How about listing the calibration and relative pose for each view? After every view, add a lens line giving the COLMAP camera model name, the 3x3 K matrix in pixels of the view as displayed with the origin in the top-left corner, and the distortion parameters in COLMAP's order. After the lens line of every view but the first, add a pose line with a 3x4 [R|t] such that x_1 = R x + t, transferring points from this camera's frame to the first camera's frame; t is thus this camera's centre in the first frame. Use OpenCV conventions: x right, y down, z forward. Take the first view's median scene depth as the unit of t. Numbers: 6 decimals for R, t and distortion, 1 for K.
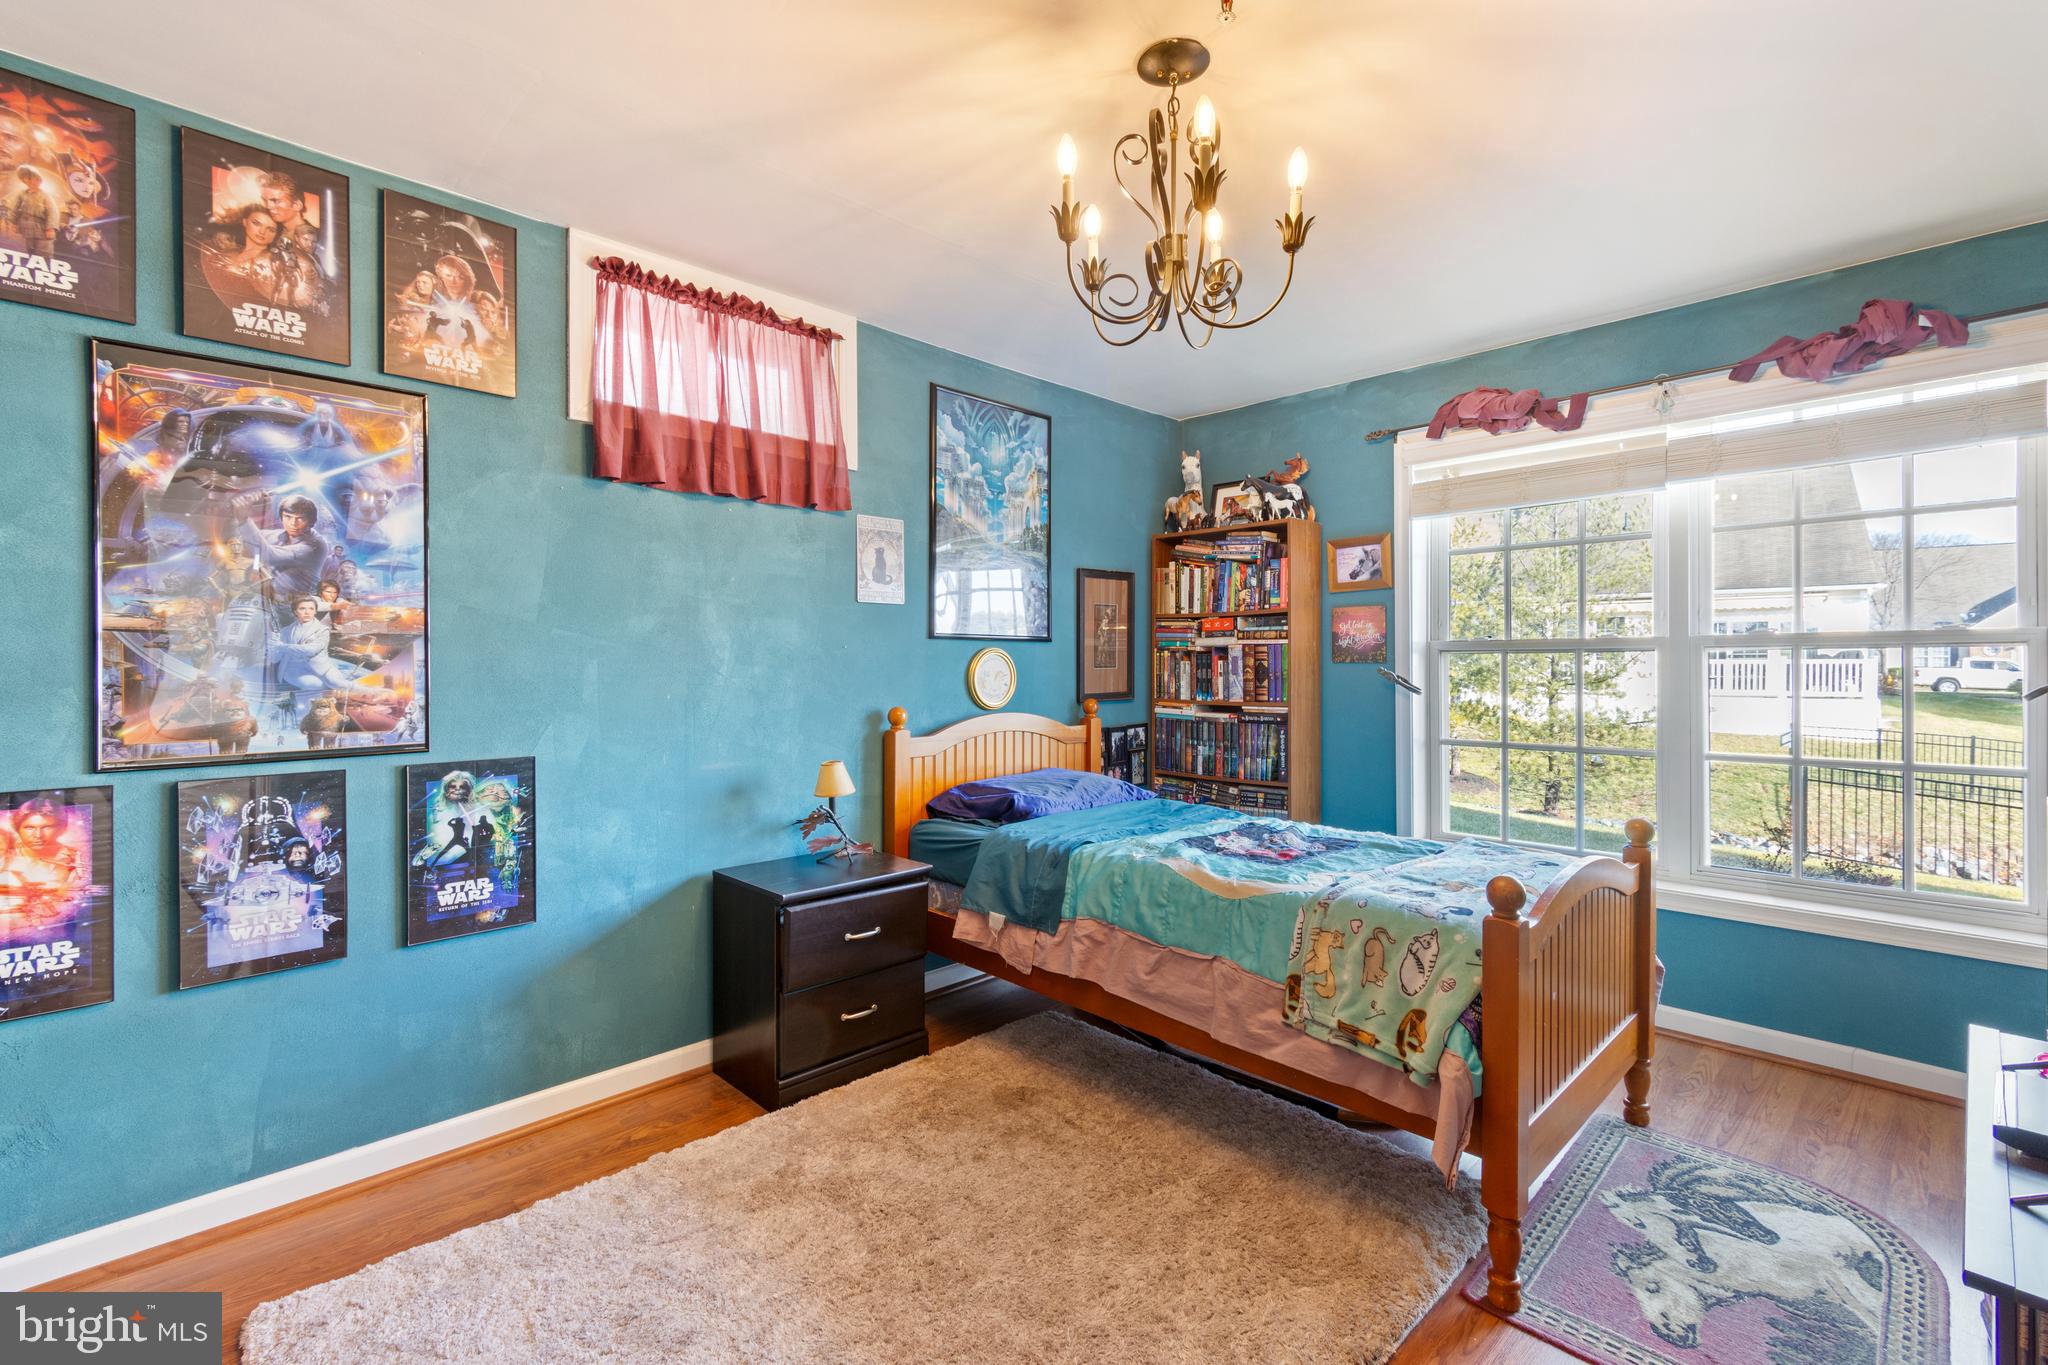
lens RADIAL K [[913.6, 0, 1024.0], [0, 913.6, 682.5], [0, 0, 1]] dist [0.000940, 0.000130]
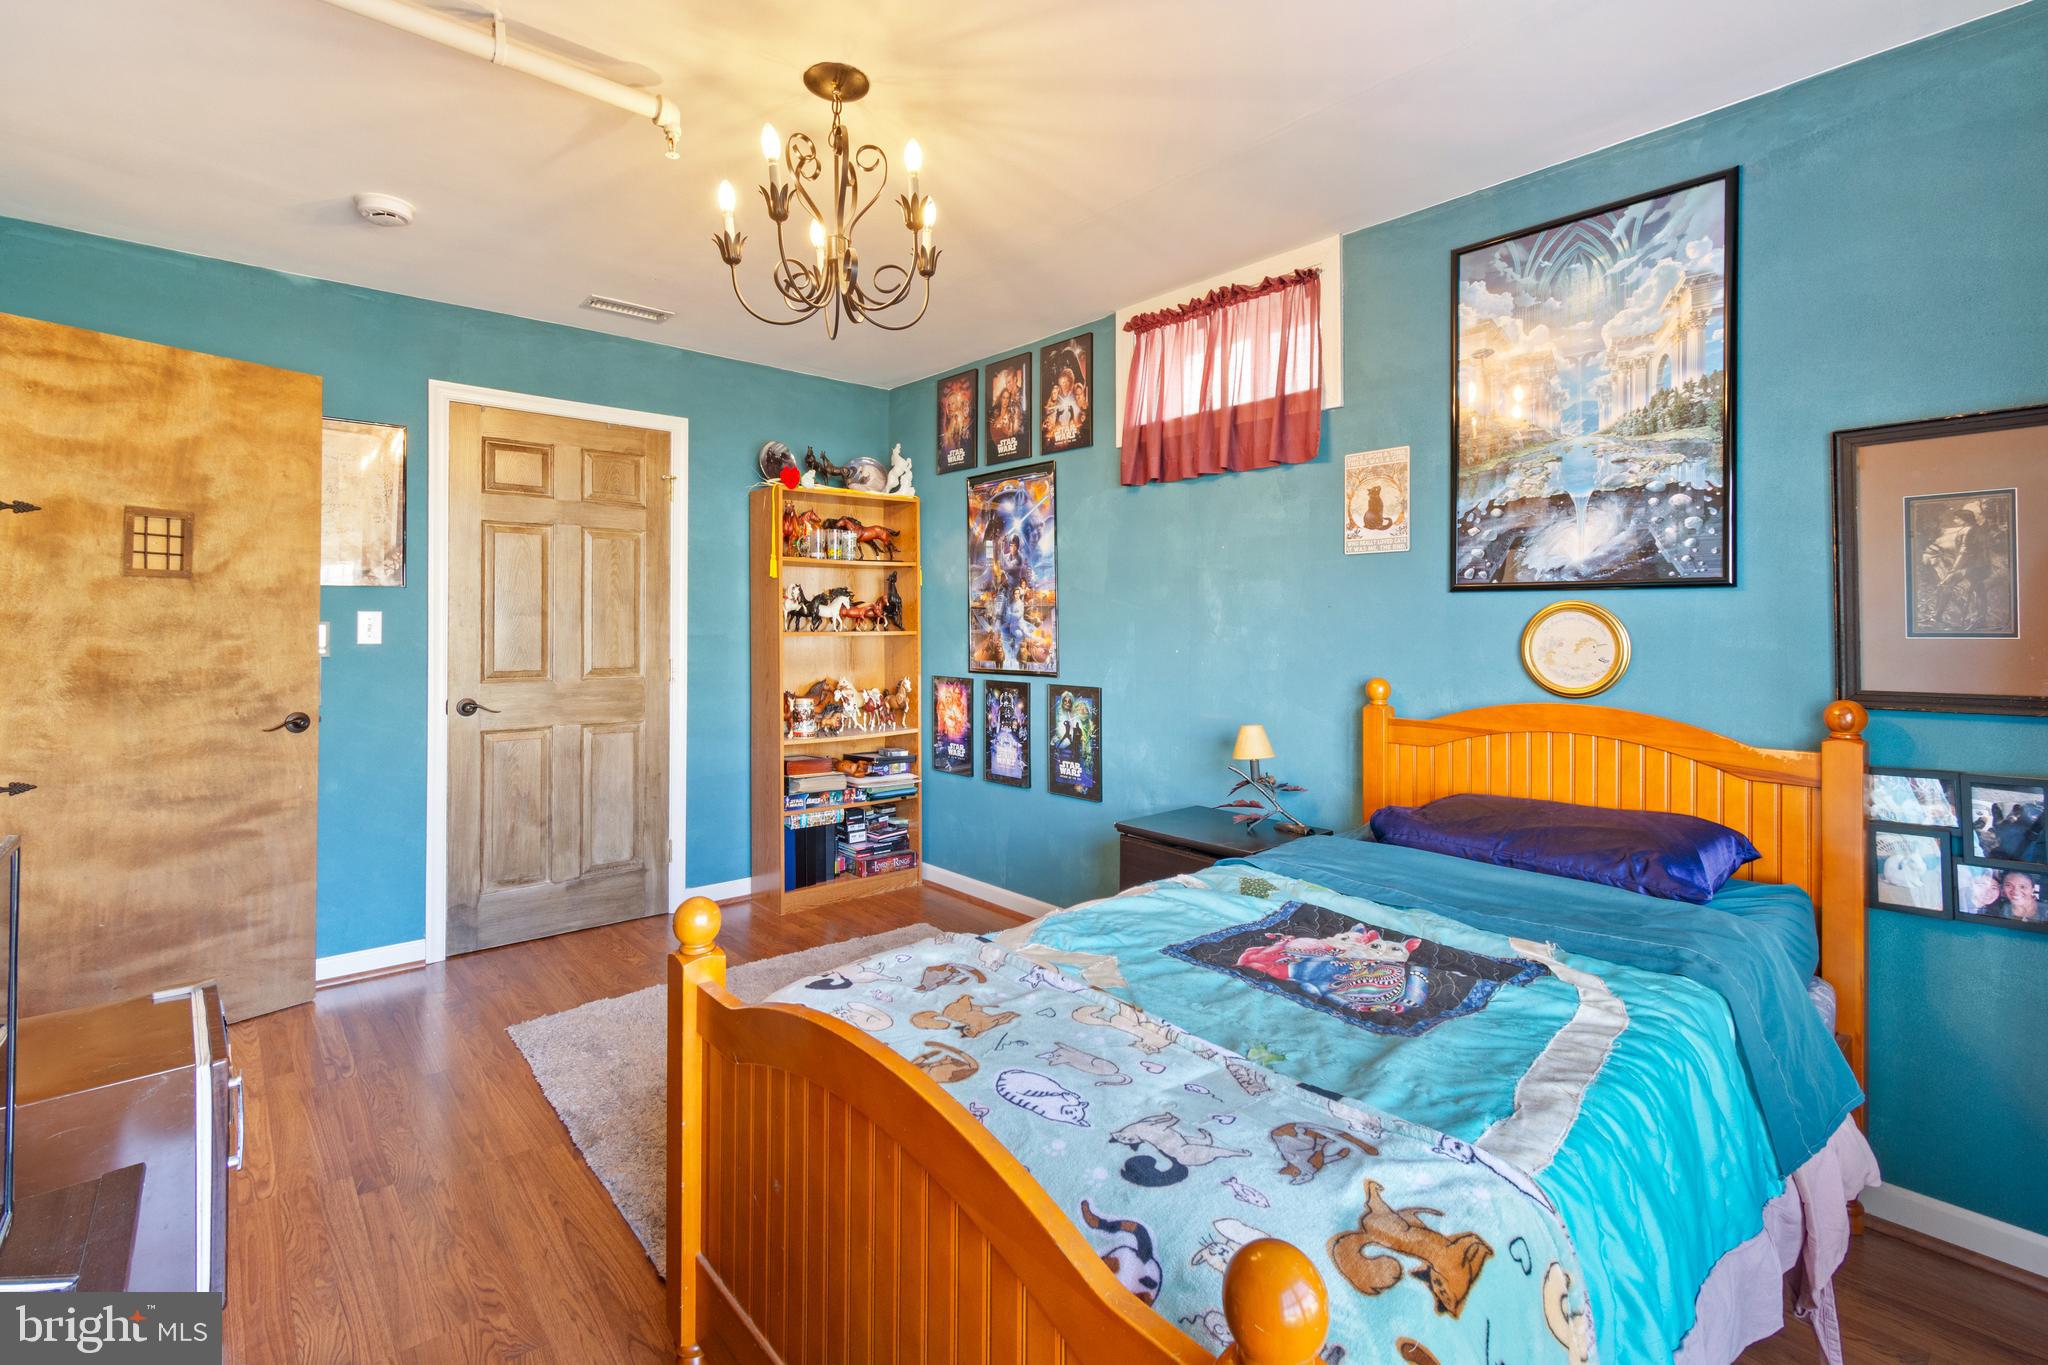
lens RADIAL K [[933.1, 0, 1026.6], [0, 933.1, 605.3], [0, 0, 1]] dist [0.001316, -0.000002]
pose [[-0.062035, -0.002824, -0.998070, 0.986503], [-0.008270, 0.999963, -0.002315, -0.047400], [0.998040, 0.008110, -0.062056, 1.012115]]
